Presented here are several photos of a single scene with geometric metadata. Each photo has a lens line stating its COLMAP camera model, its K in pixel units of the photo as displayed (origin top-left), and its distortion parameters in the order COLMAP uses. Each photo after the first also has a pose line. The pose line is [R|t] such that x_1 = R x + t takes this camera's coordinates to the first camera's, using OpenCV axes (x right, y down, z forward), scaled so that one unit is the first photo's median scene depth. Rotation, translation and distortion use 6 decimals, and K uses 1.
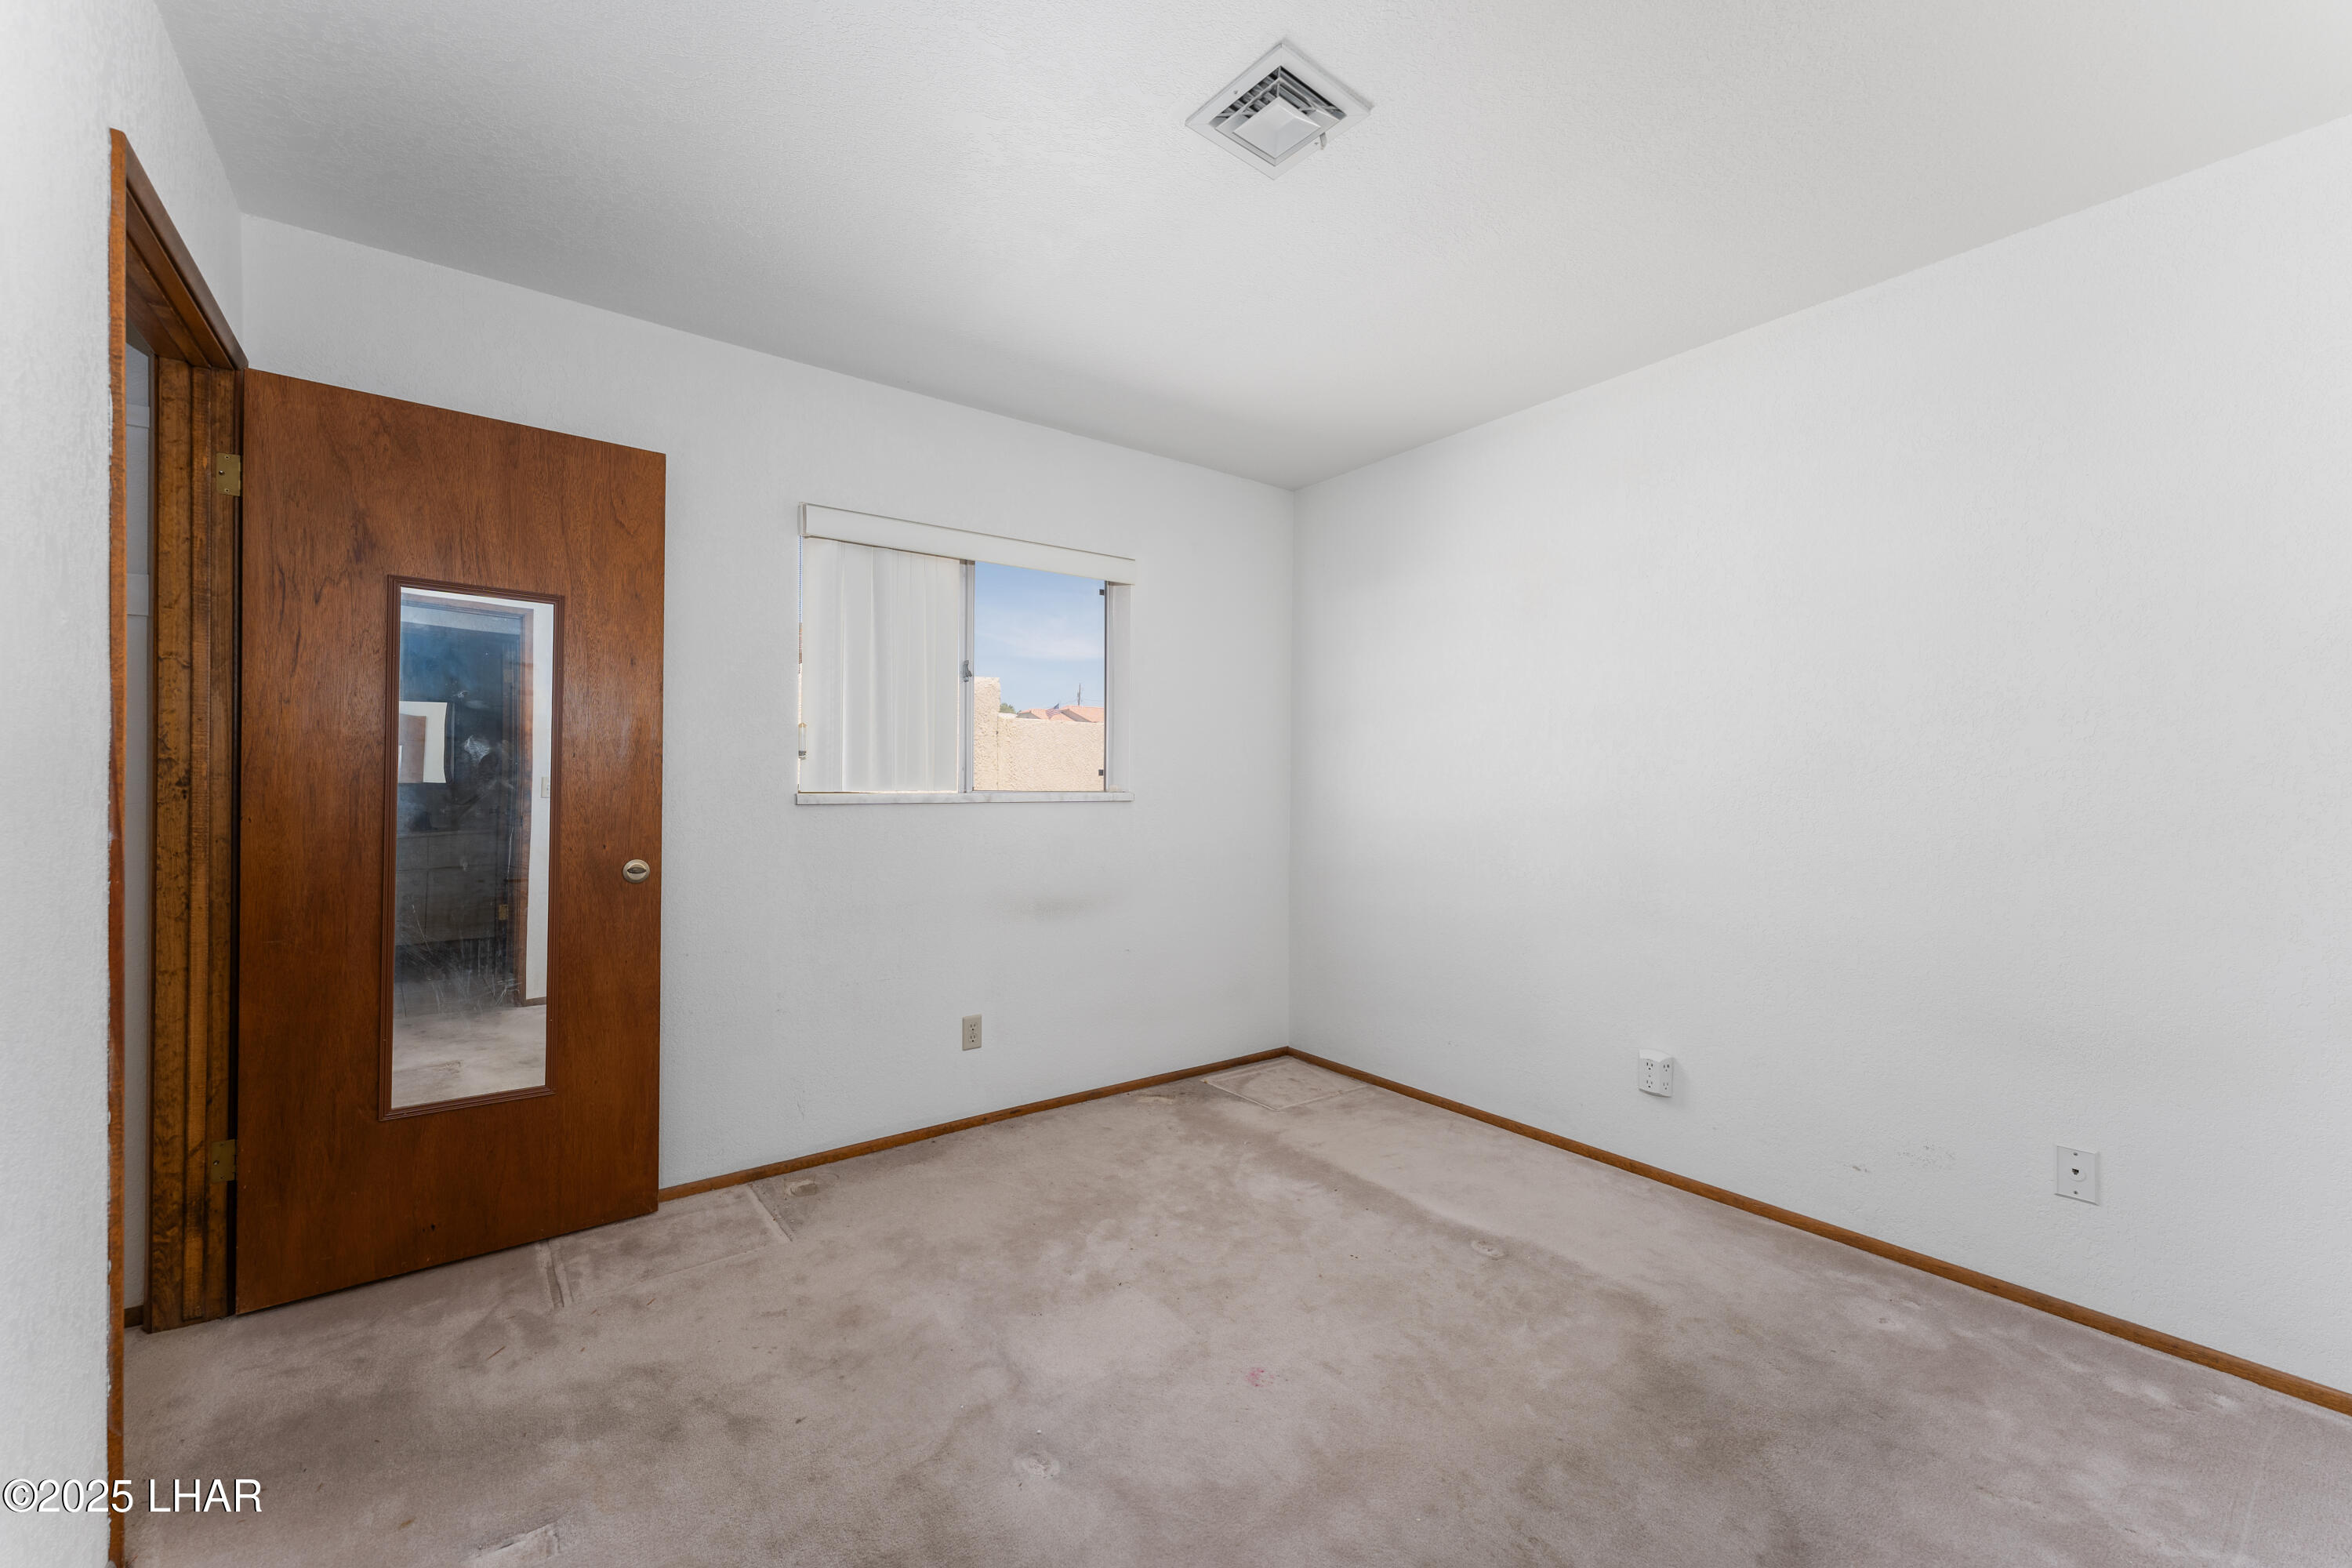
lens RADIAL K [[931.0, 0, 1166.3], [0, 931.0, 787.4], [0, 0, 1]] dist [-0.003733, 0.001803]
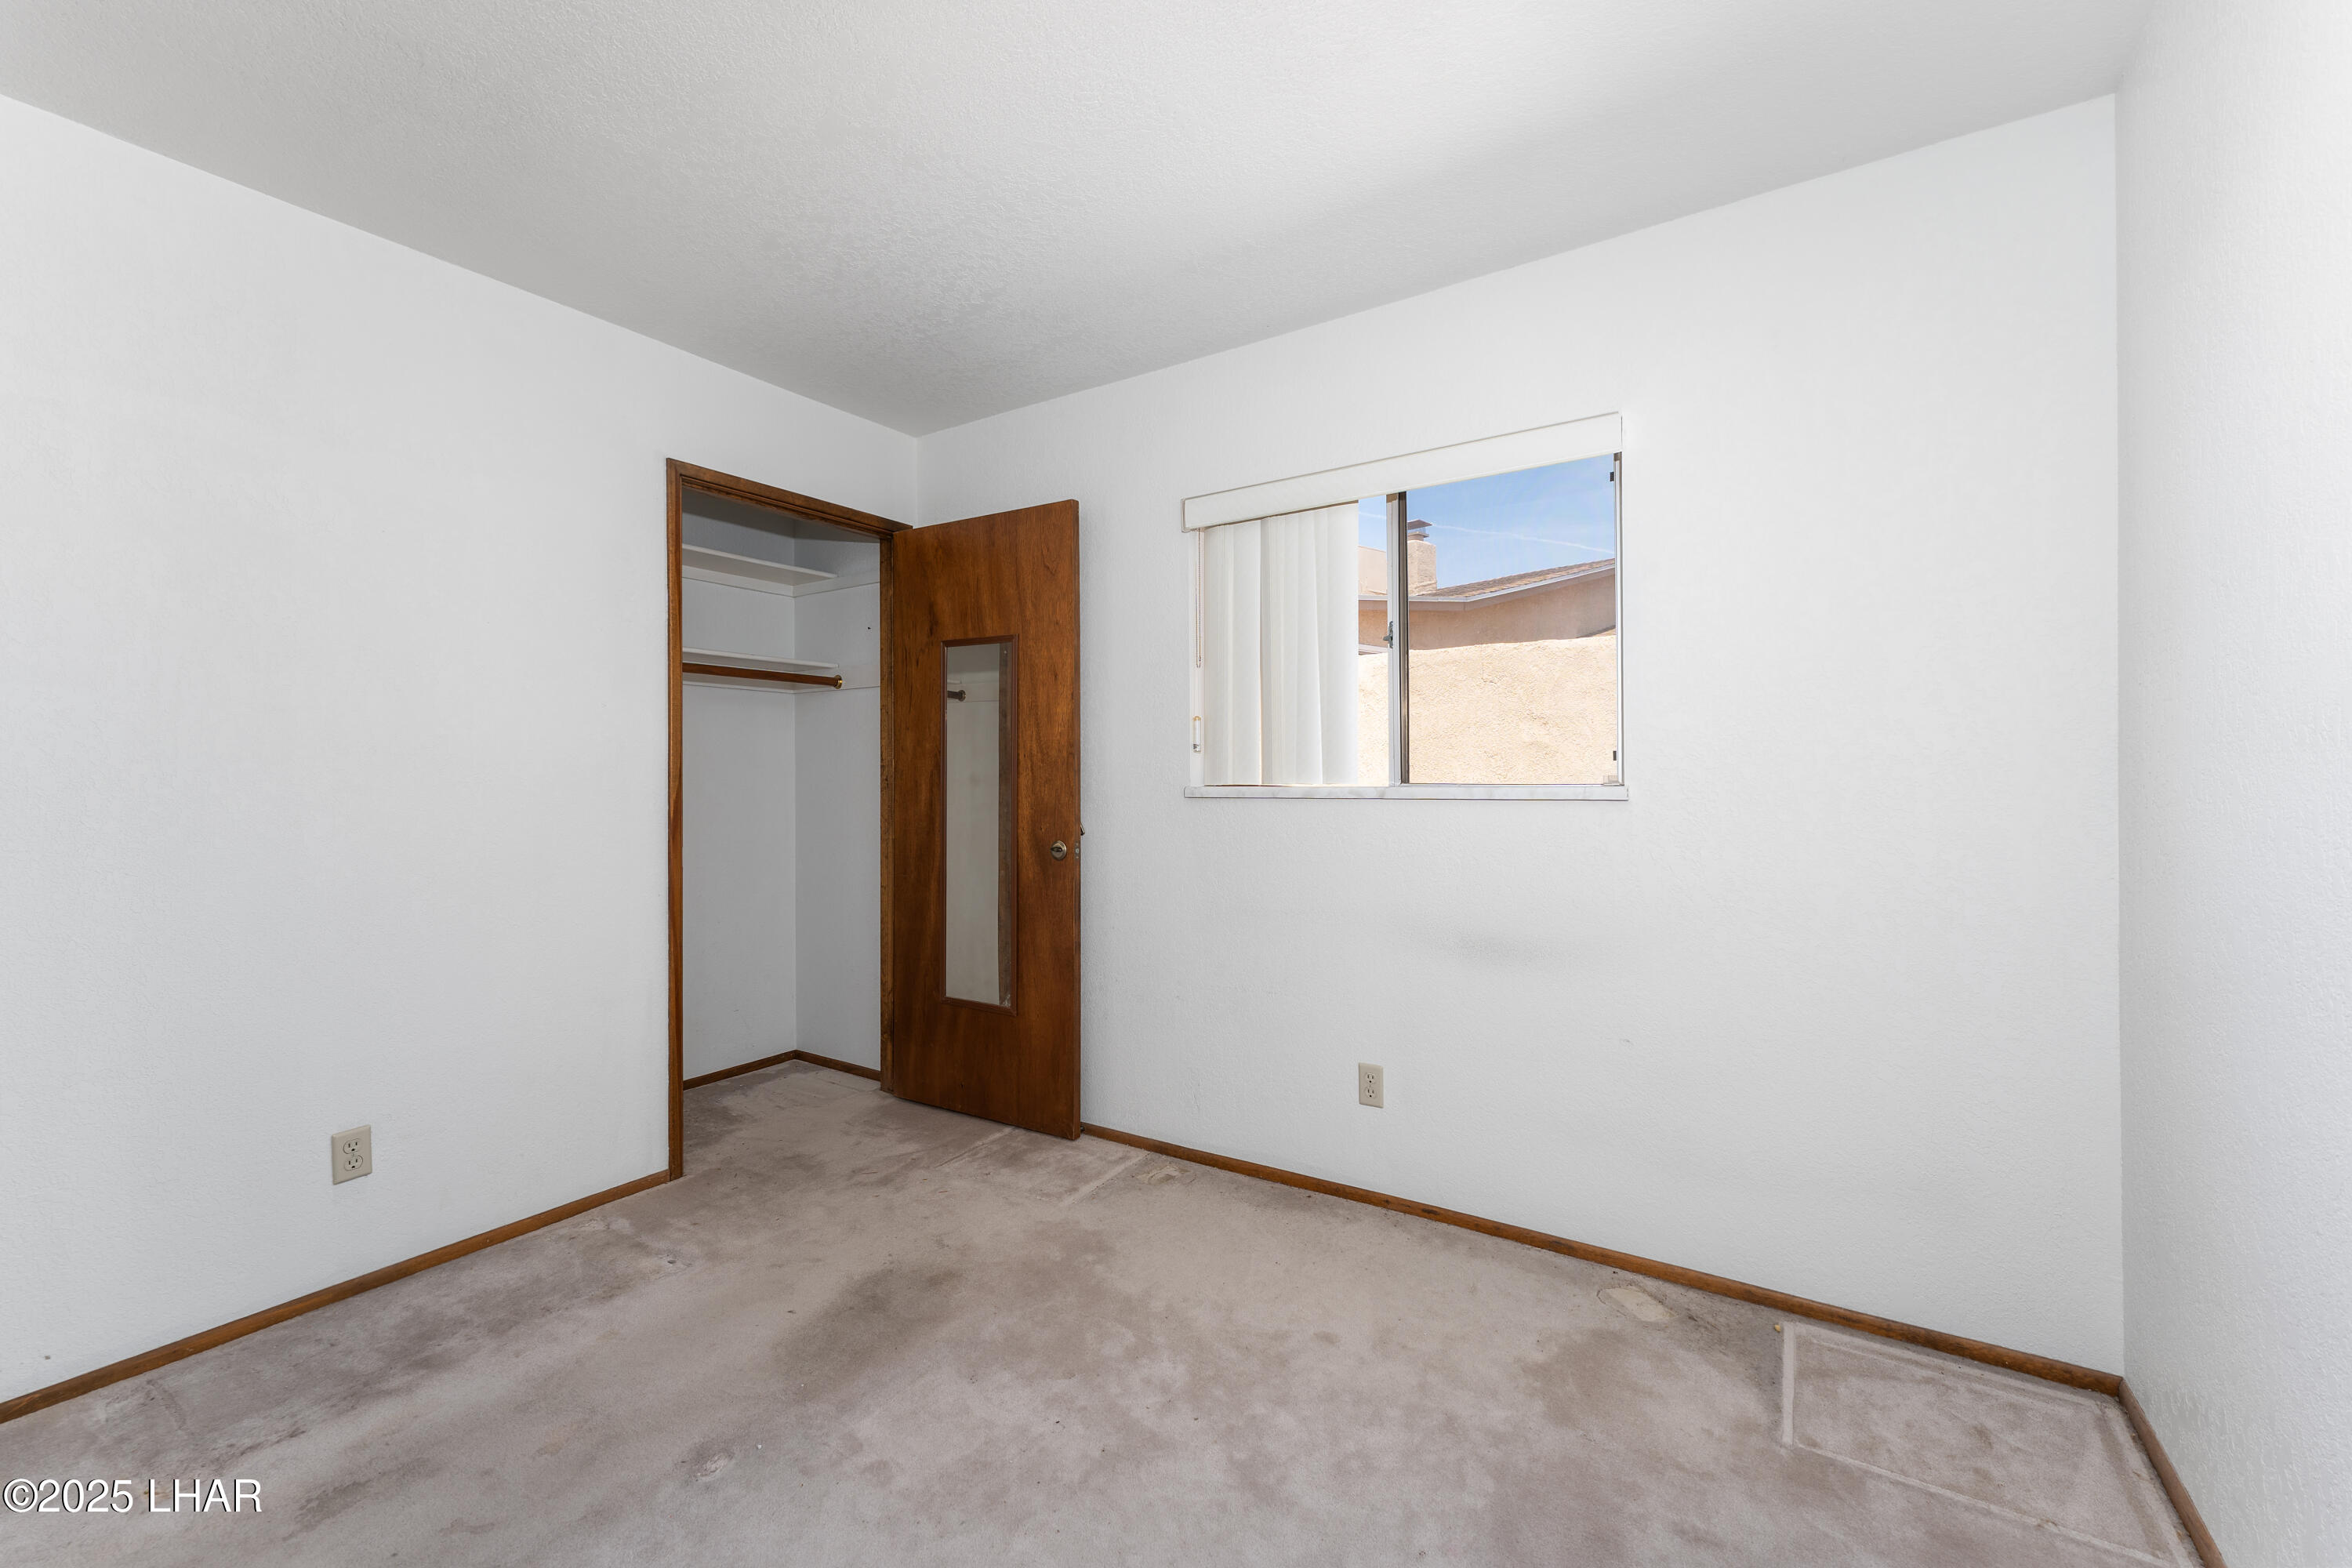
lens RADIAL K [[931.0, 0, 1174.3], [0, 931.0, 777.4], [0, 0, 1]] dist [-0.003733, 0.001803]
pose [[0.351508, -0.007246, -0.936157, 0.540415], [0.006107, 0.999967, -0.005447, 0.001821], [0.936165, -0.003802, 0.351541, 0.626919]]
